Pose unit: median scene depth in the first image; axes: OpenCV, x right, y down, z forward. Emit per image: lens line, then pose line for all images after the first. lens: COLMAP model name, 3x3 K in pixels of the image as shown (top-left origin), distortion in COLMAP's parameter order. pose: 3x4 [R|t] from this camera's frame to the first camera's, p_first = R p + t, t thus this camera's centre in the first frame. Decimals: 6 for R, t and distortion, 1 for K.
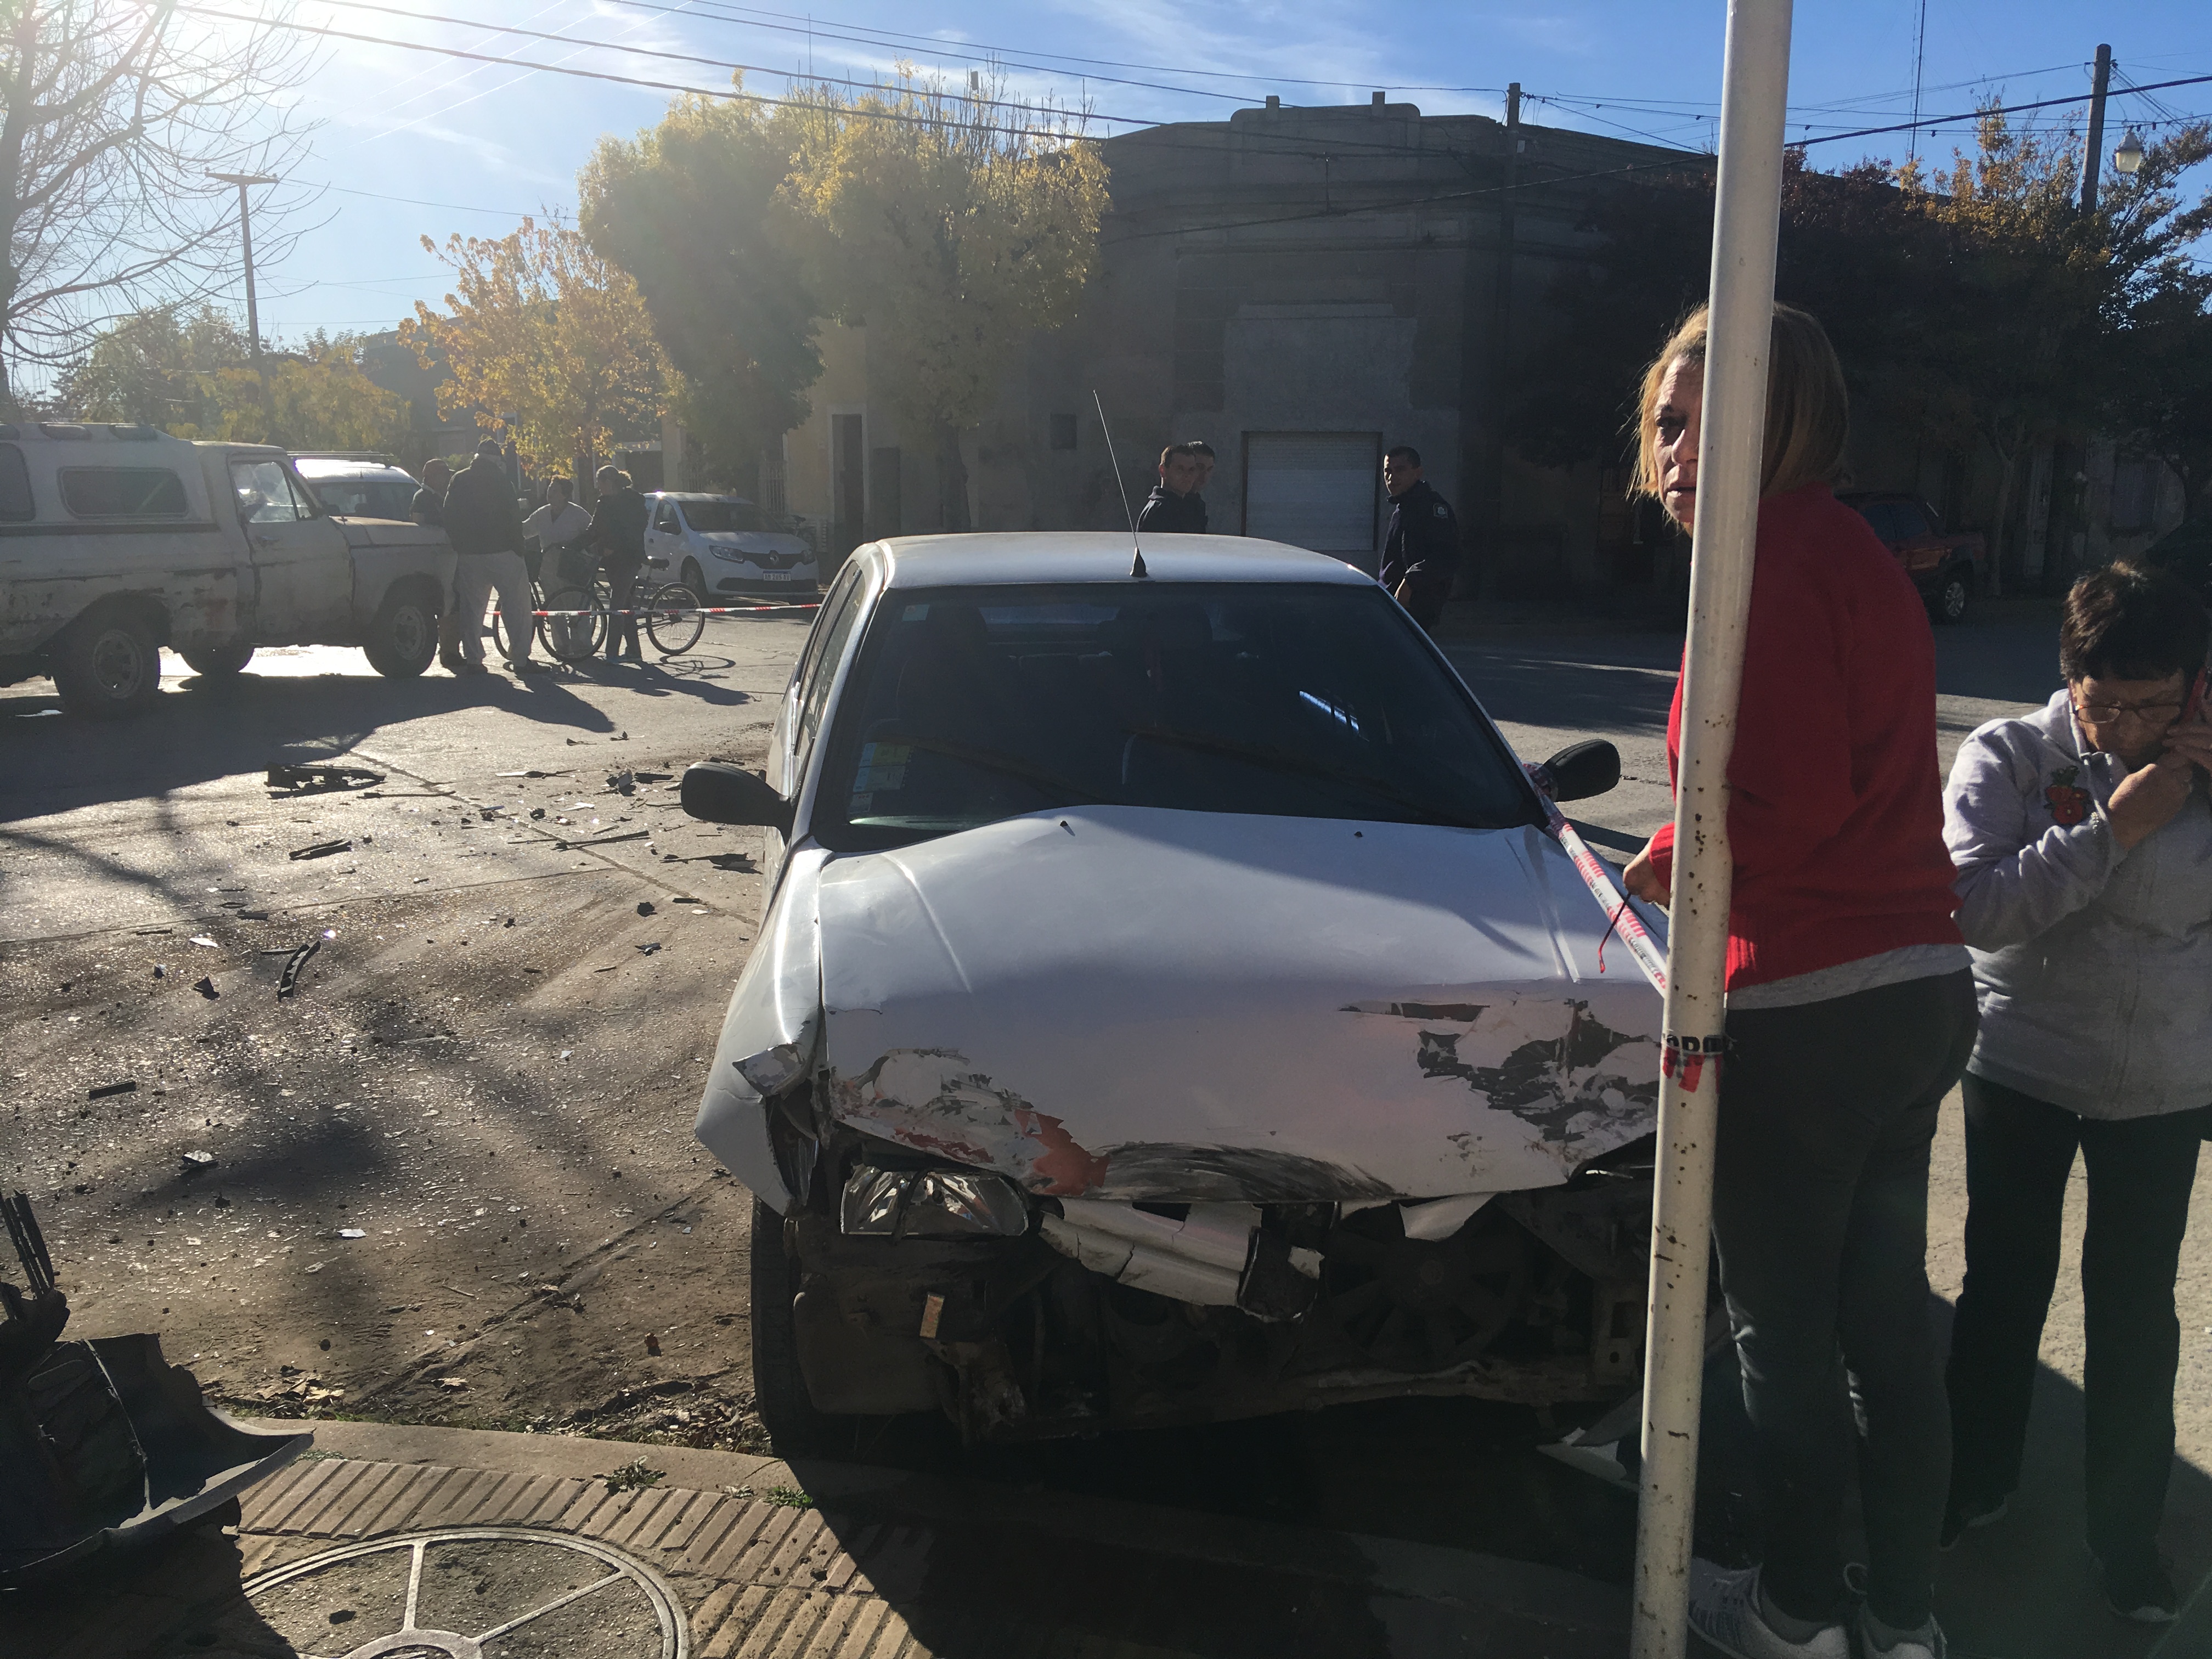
lens RADIAL K [[1832.7, 0, 1106.0], [0, 1832.7, 829.5], [0, 0, 1]] dist [0.087296, -0.129861]
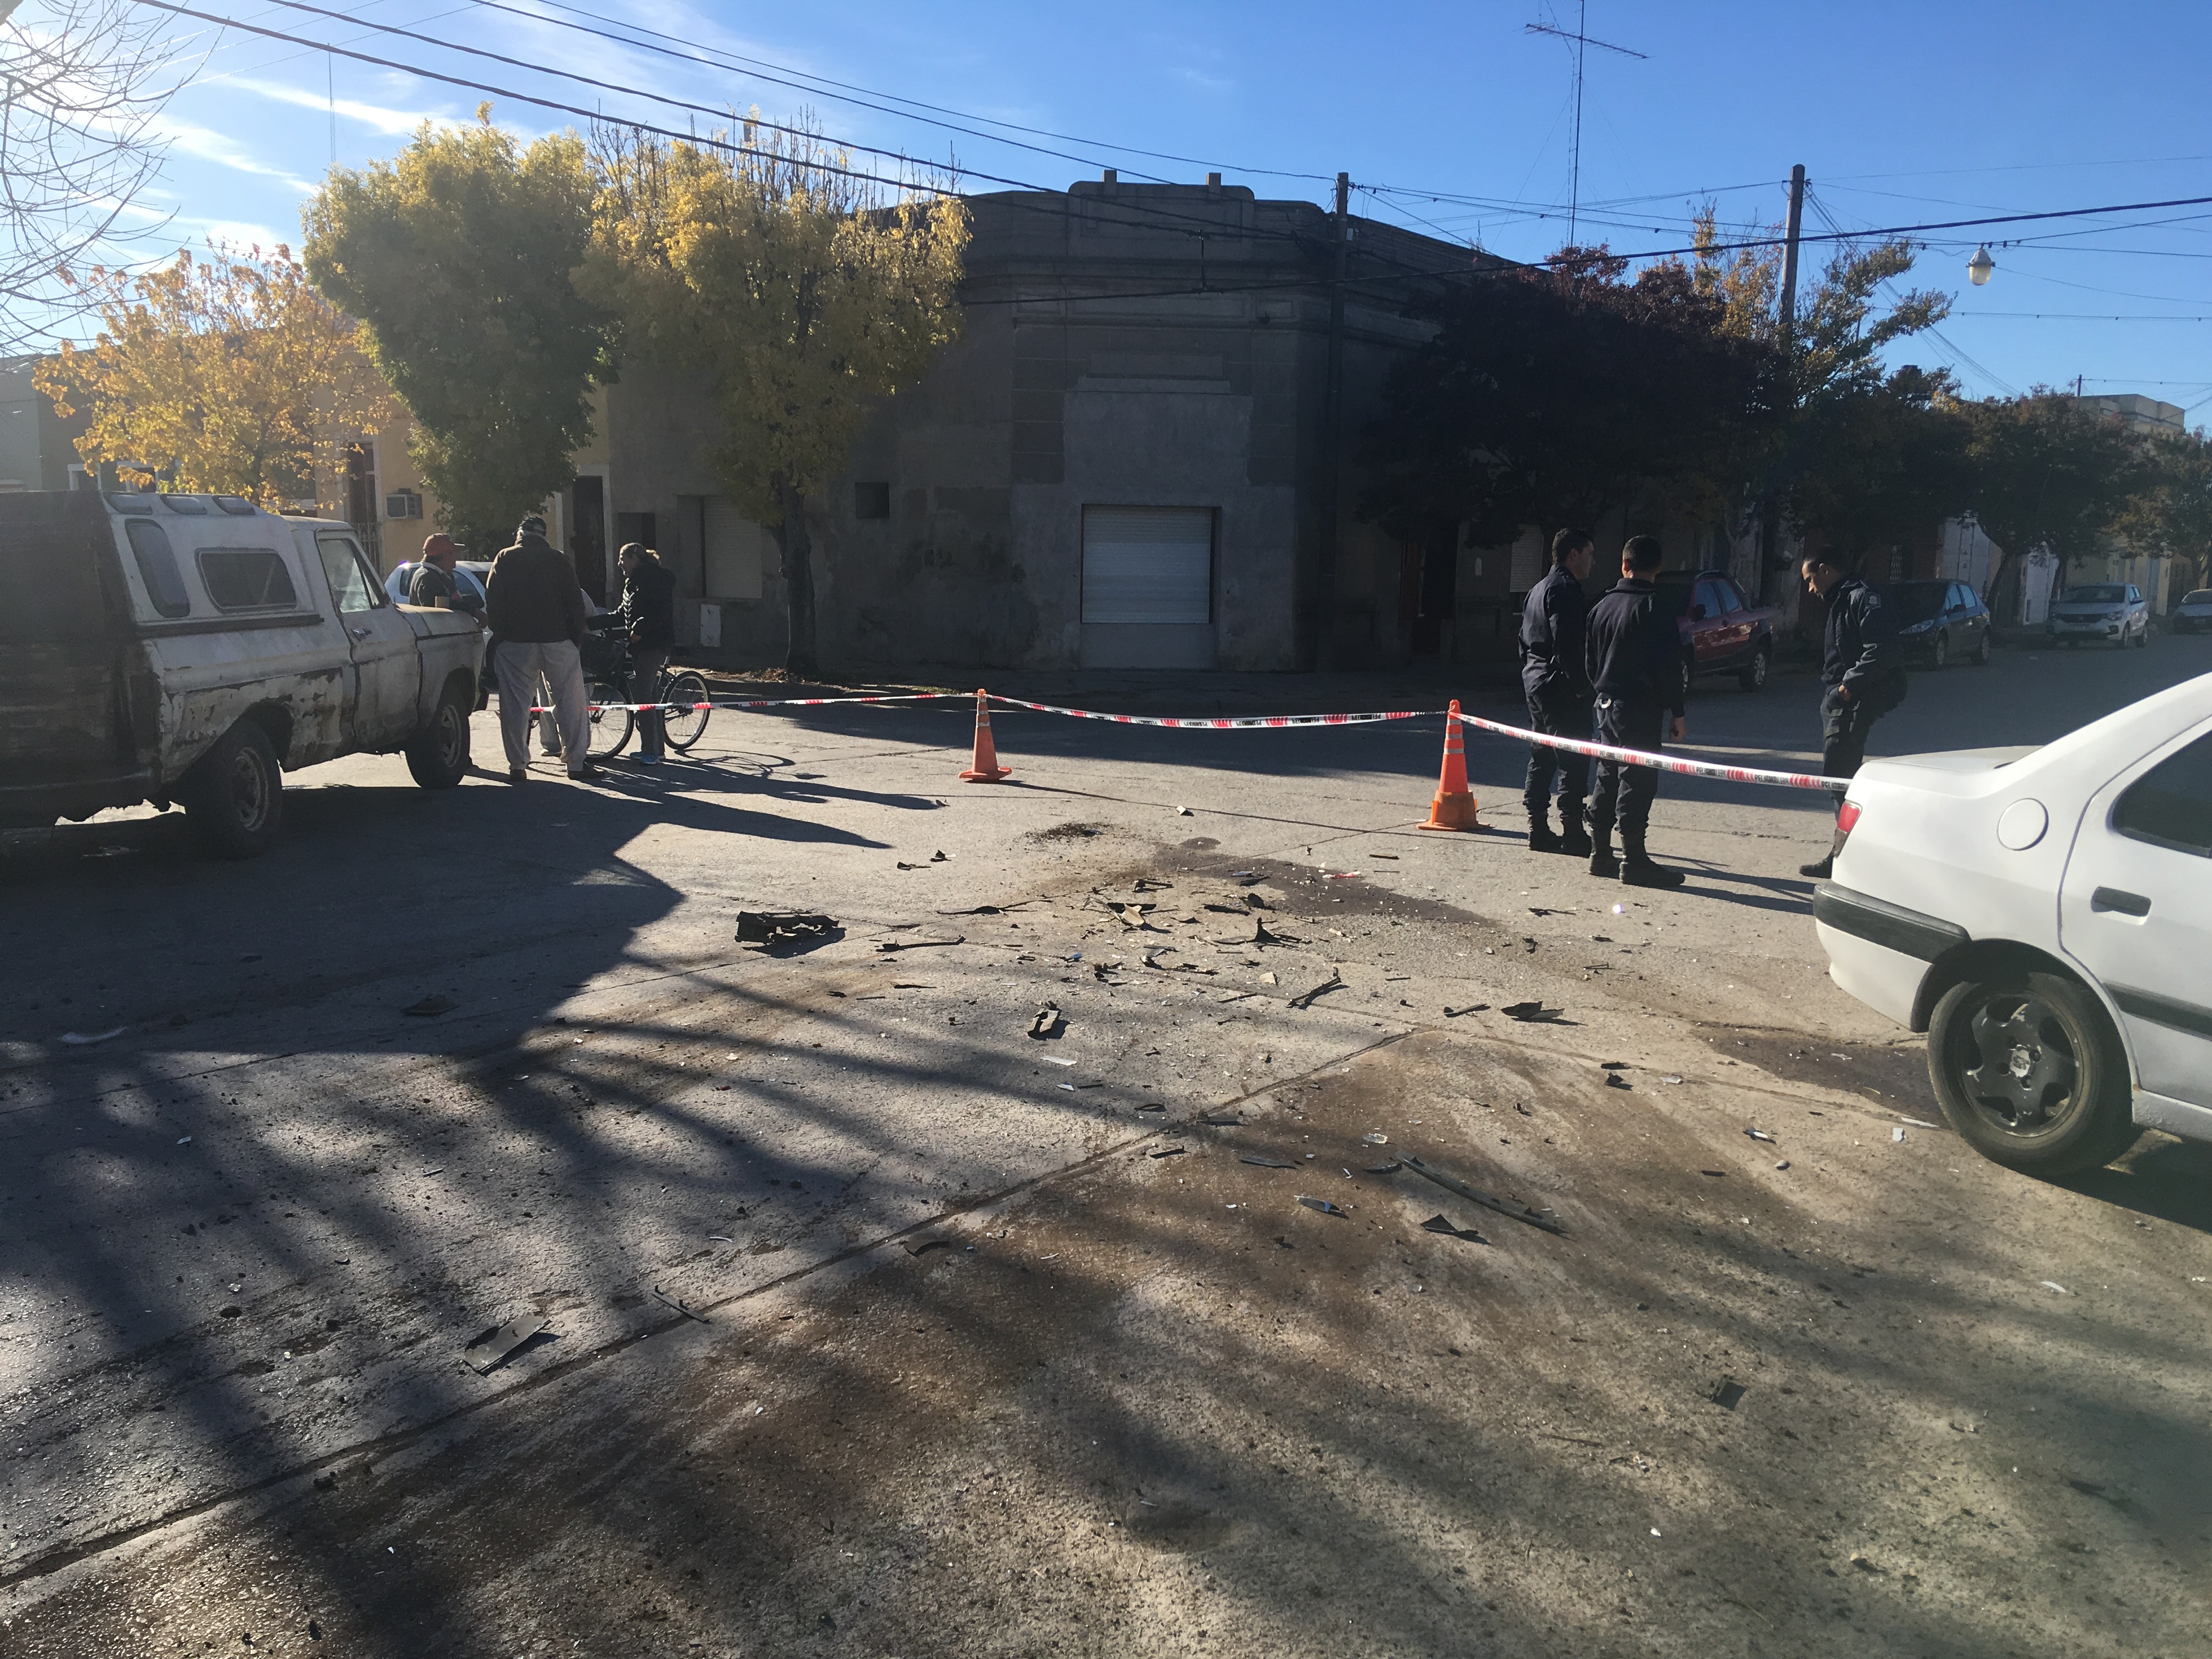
lens RADIAL K [[1832.7, 0, 1106.0], [0, 1832.7, 829.5], [0, 0, 1]] dist [0.087296, -0.129861]
pose [[0.964975, -0.033217, 0.260232, -0.182748], [0.041530, 0.998786, -0.026510, -0.016193], [-0.259035, 0.036389, 0.965182, 0.055484]]
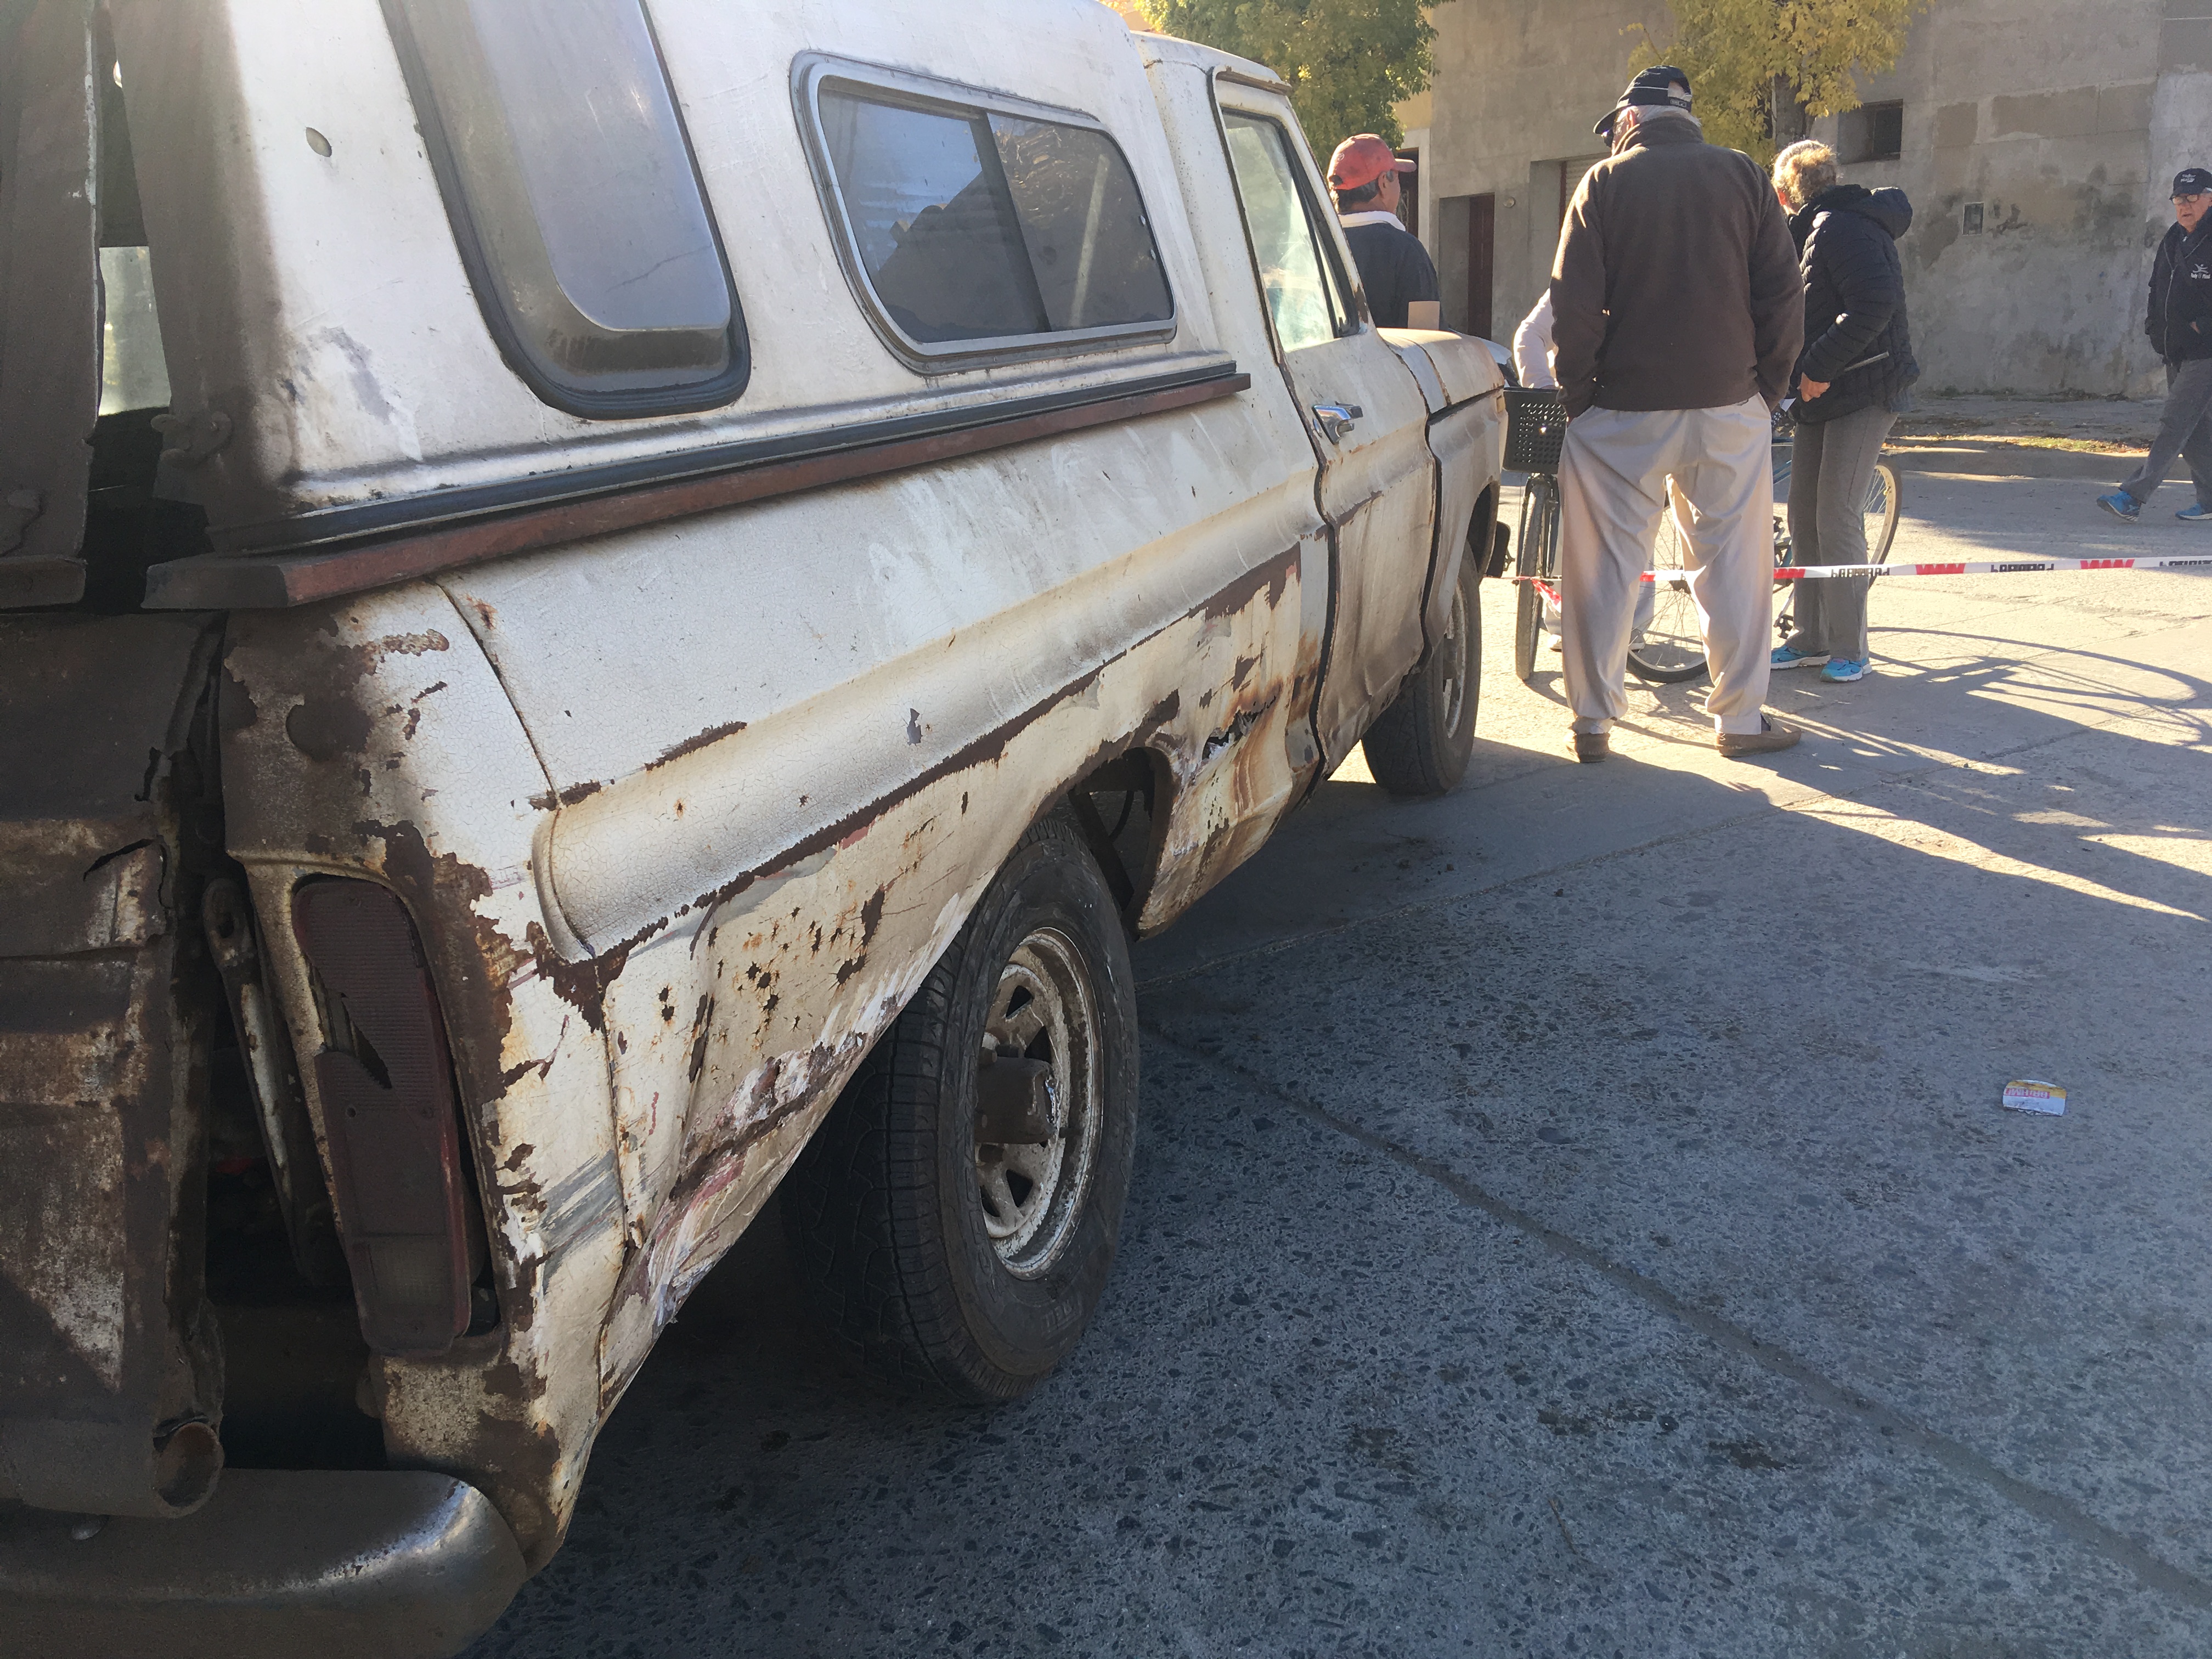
lens RADIAL K [[1832.7, 0, 1106.0], [0, 1832.7, 829.5], [0, 0, 1]] dist [0.087296, -0.129861]
pose [[0.994011, -0.026207, -0.106094, -0.240738], [0.036865, 0.994327, 0.099776, -0.065945], [0.102878, -0.103089, 0.989338, 0.386659]]
